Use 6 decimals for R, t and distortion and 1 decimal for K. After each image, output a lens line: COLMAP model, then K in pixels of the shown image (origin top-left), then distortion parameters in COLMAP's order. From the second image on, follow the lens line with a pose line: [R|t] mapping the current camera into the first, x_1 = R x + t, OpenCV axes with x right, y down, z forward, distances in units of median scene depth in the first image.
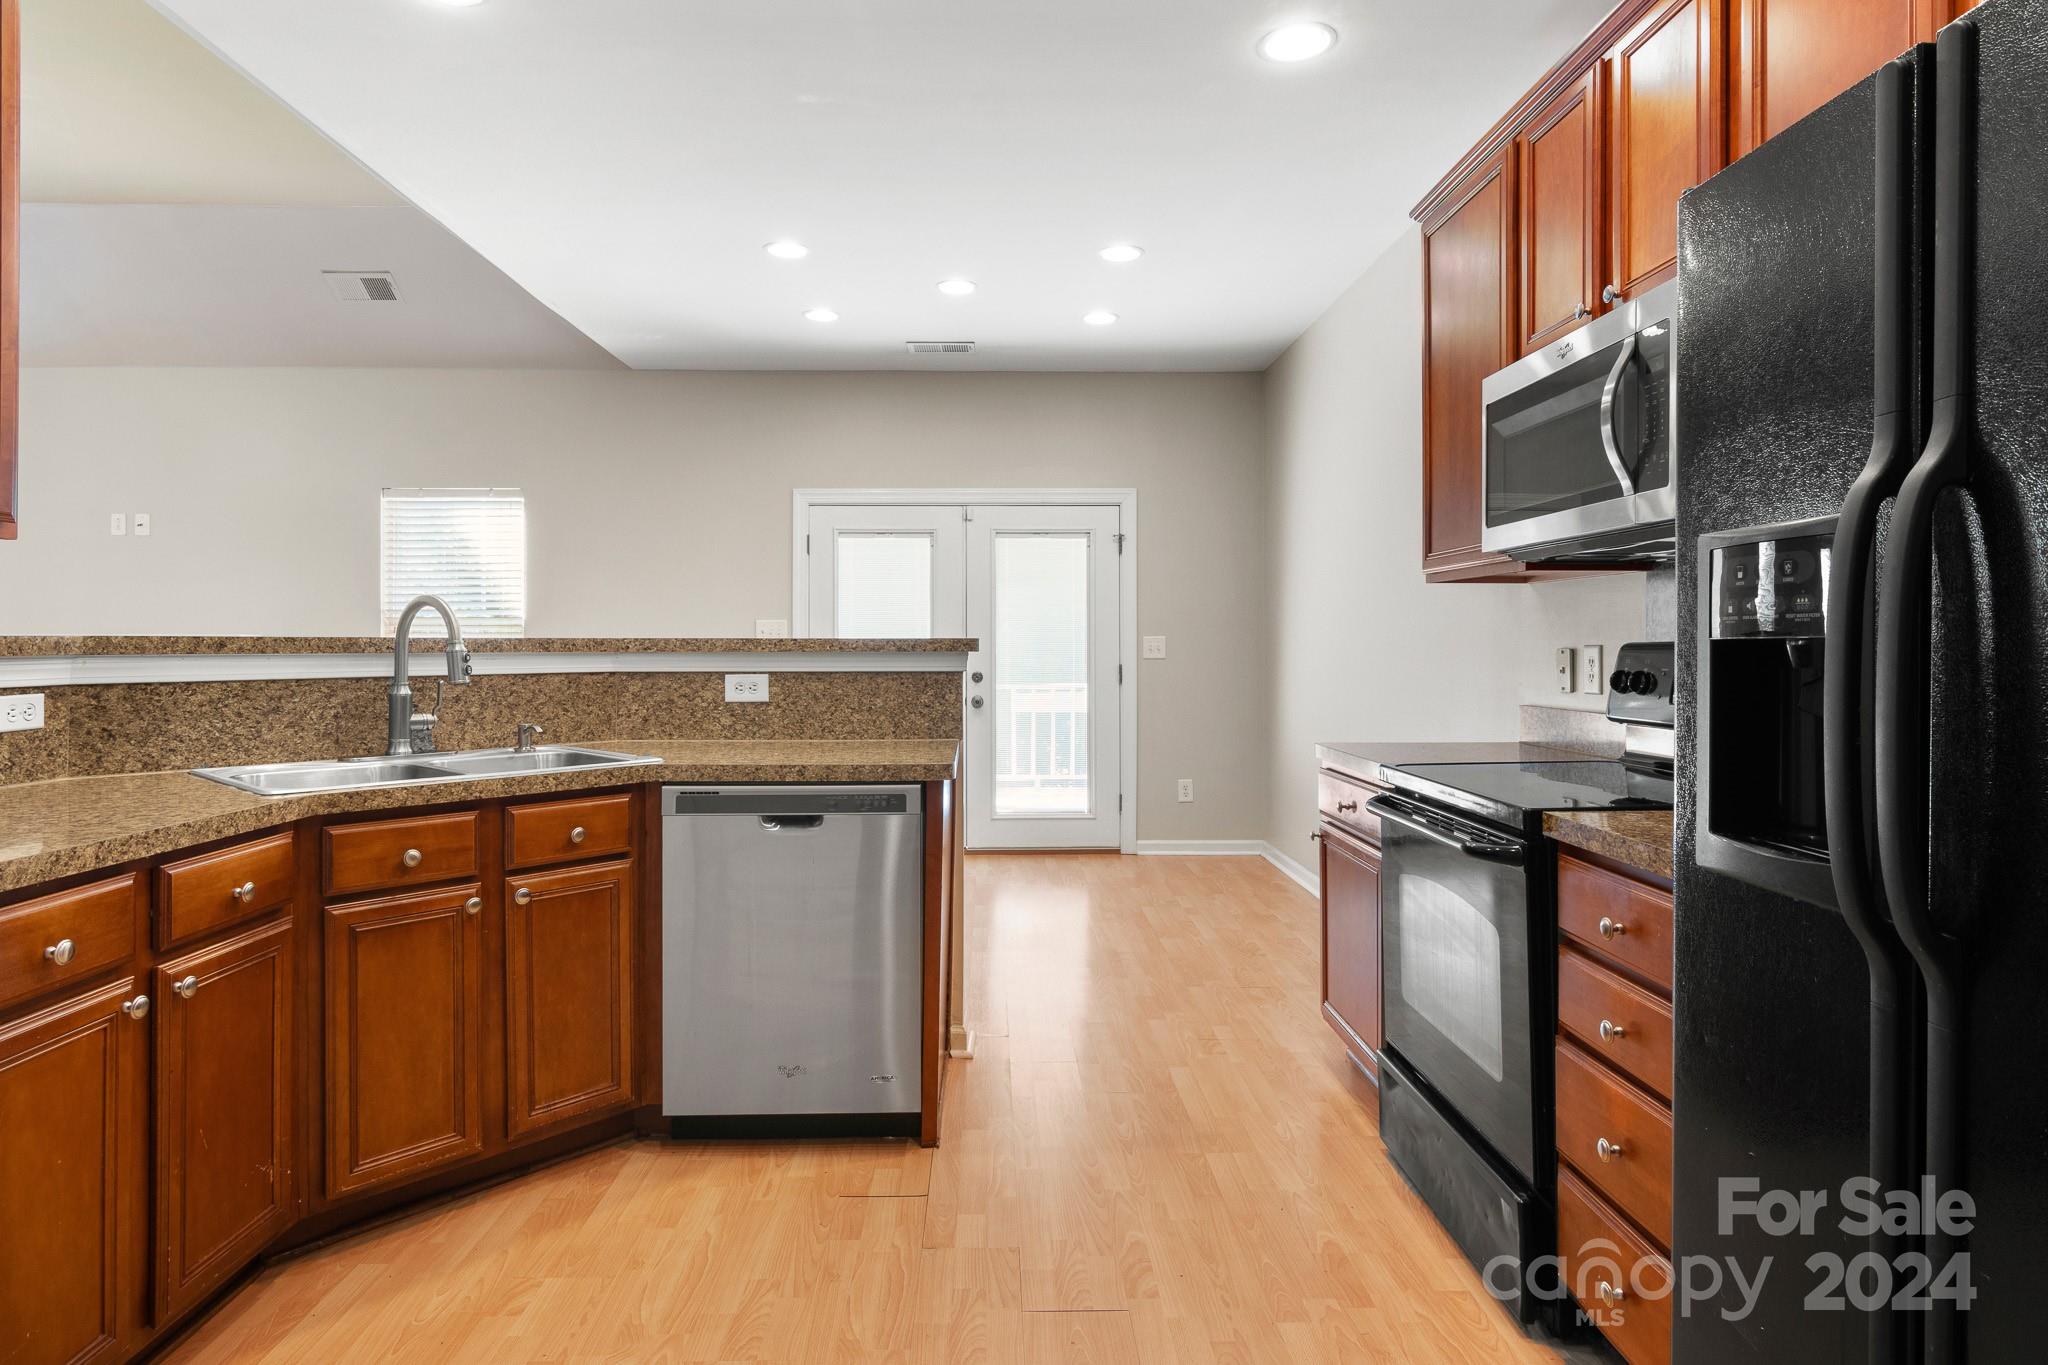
lens RADIAL K [[1155.5, 0, 1022.2], [0, 1155.5, 665.7], [0, 0, 1]] dist [0.000196, 0.000057]
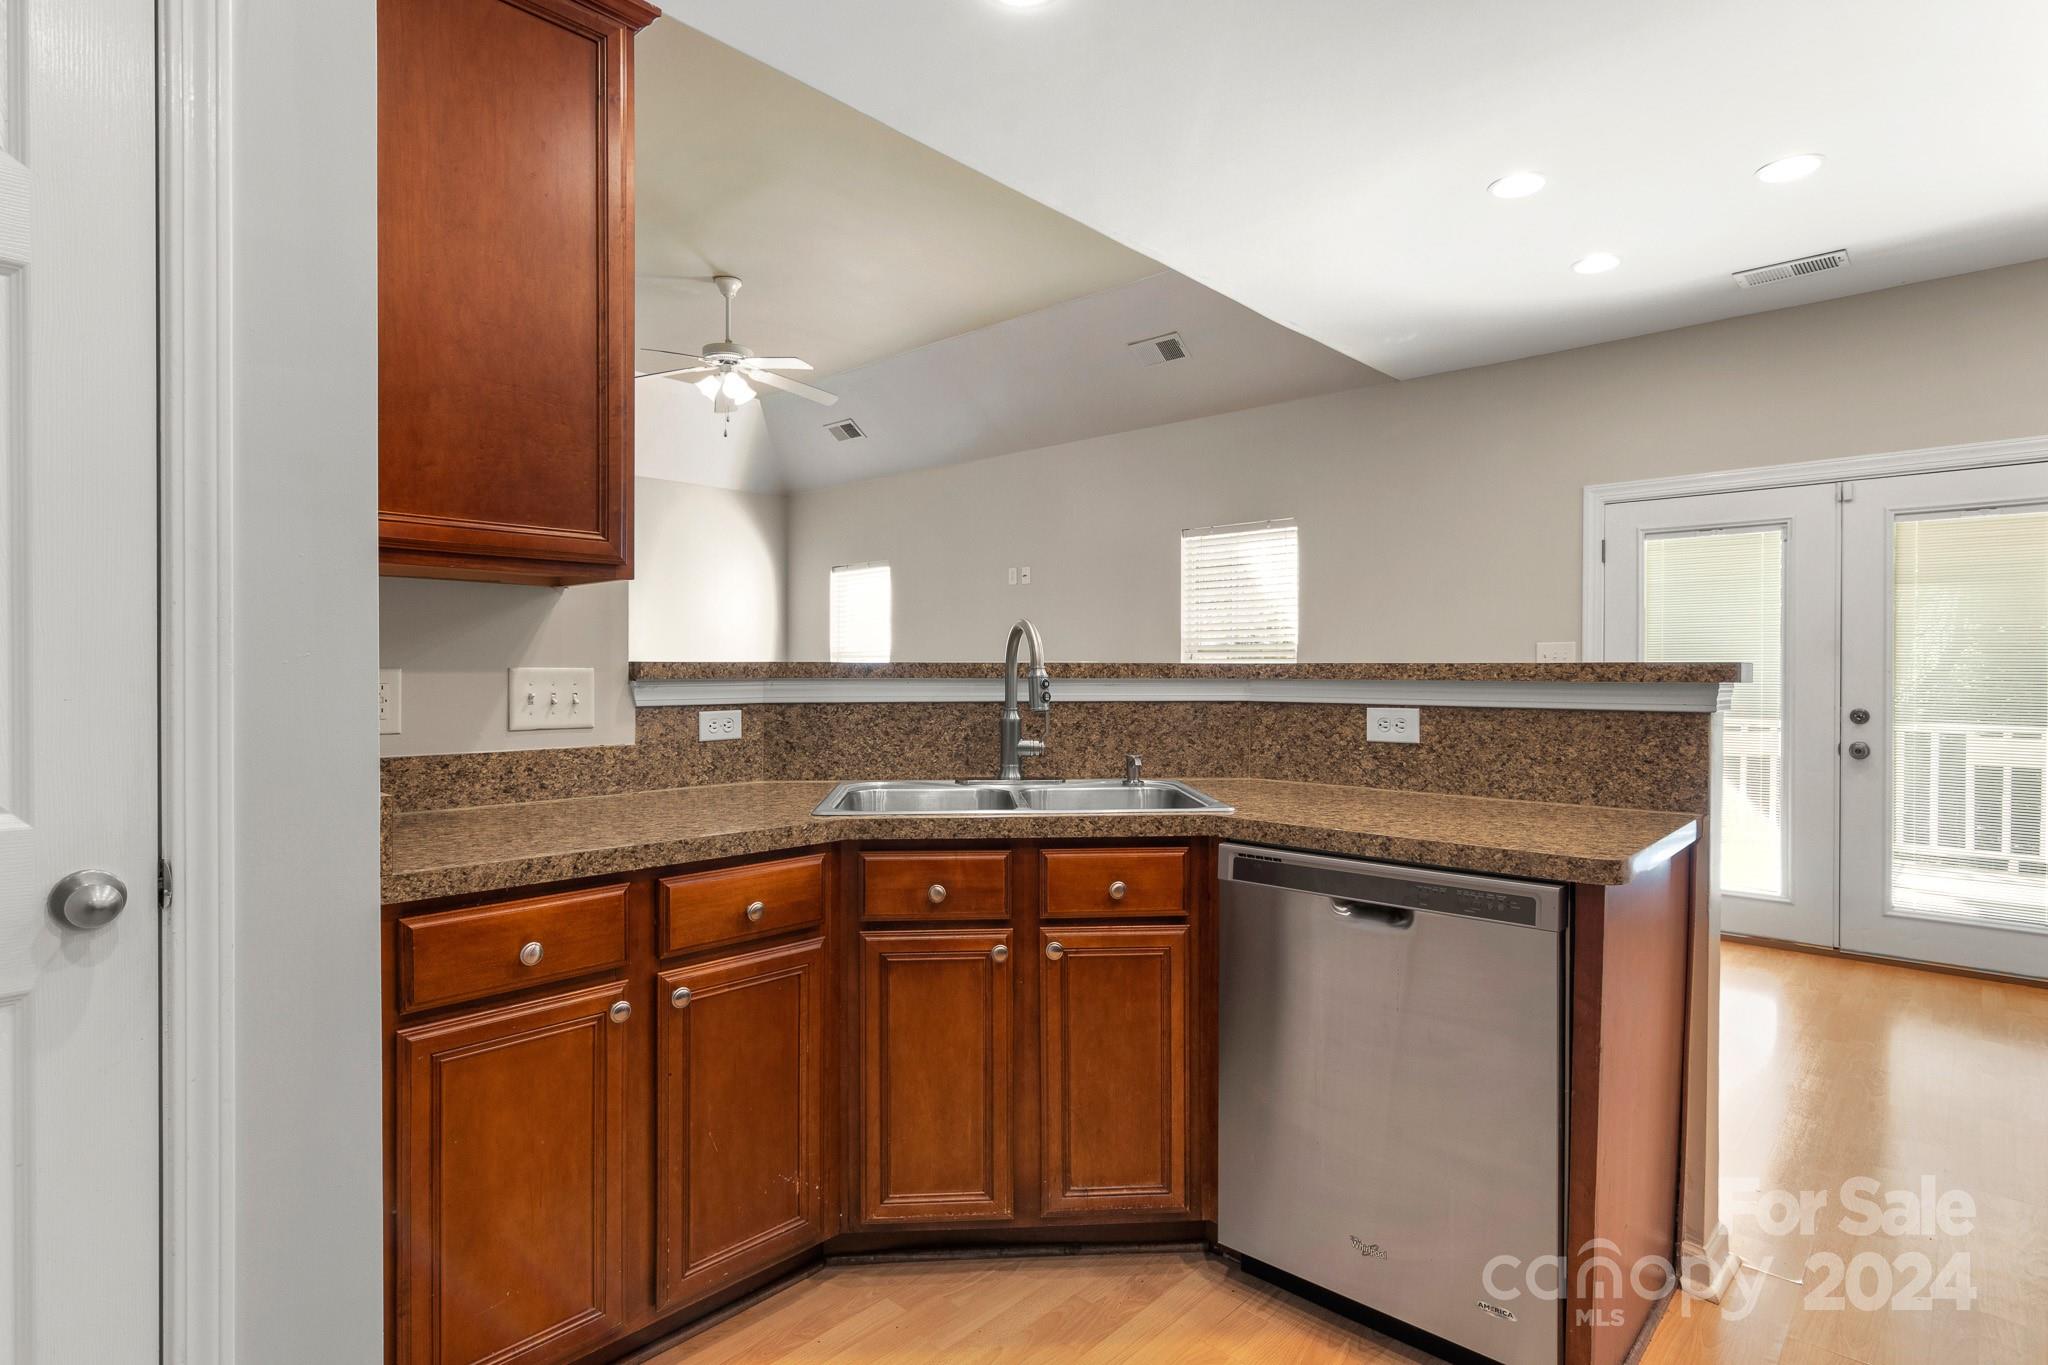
lens RADIAL K [[1060.2, 0, 1008.6], [0, 1060.2, 684.9], [0, 0, 1]] dist [-0.004039, 0.002324]
pose [[0.712945, 0.012344, -0.701111, 0.106998], [-0.015147, 0.999883, 0.002201, -0.007460], [0.701056, 0.009051, 0.713049, 0.355427]]
